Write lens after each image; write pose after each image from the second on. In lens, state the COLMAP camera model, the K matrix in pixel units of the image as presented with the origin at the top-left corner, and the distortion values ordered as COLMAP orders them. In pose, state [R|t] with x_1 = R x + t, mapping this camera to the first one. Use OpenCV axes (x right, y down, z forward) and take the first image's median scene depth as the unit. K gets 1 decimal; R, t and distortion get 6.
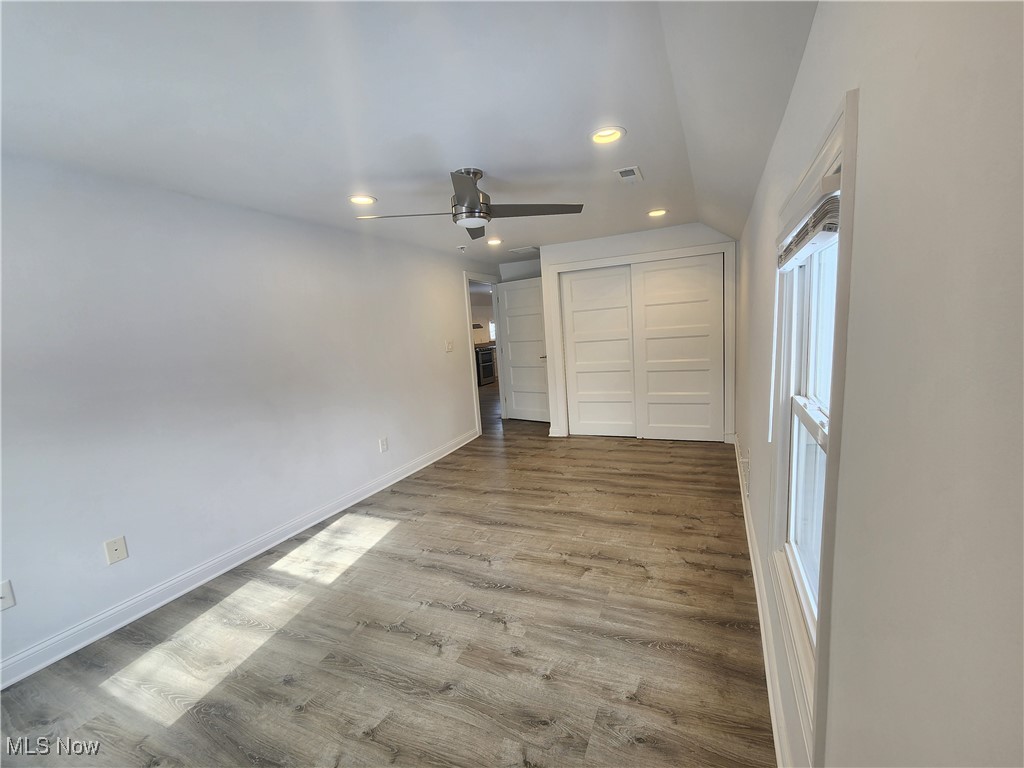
lens RADIAL K [[418.5, 0, 530.6], [0, 418.5, 386.1], [0, 0, 1]] dist [0.002281, 0.000461]
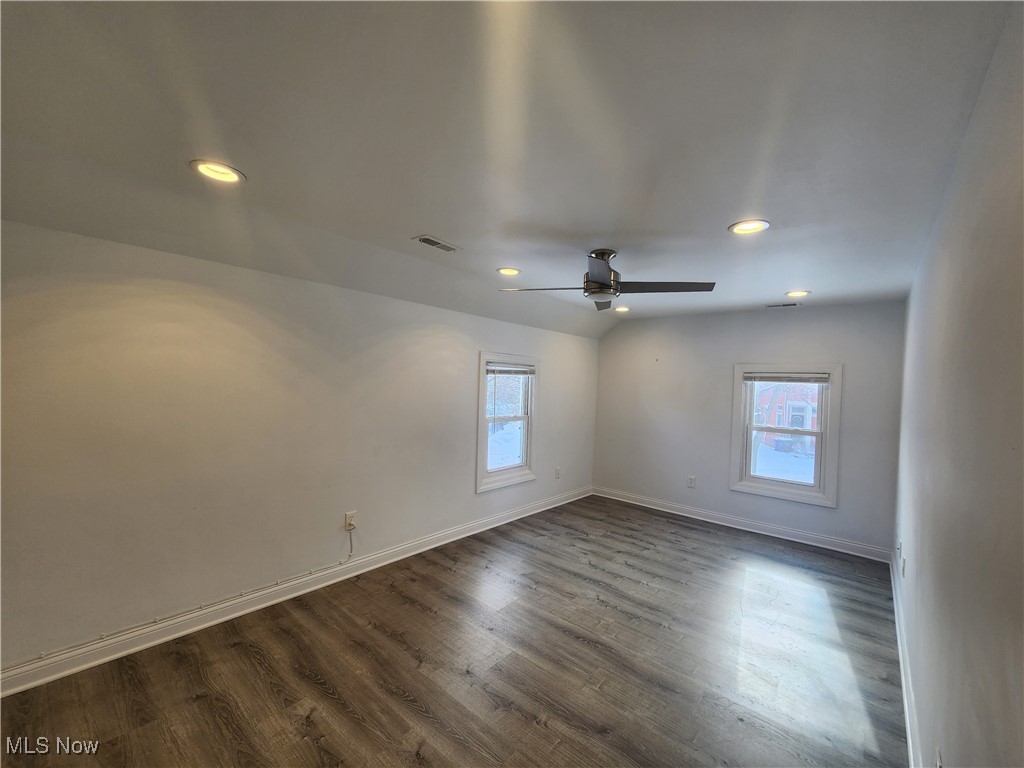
lens RADIAL K [[418.5, 0, 530.6], [0, 418.5, 386.1], [0, 0, 1]] dist [0.002281, 0.000461]
pose [[-0.964058, 0.026364, 0.264382, -0.229766], [0.062797, 0.989482, 0.130318, -0.298559], [-0.258166, 0.142236, -0.955573, 1.989508]]
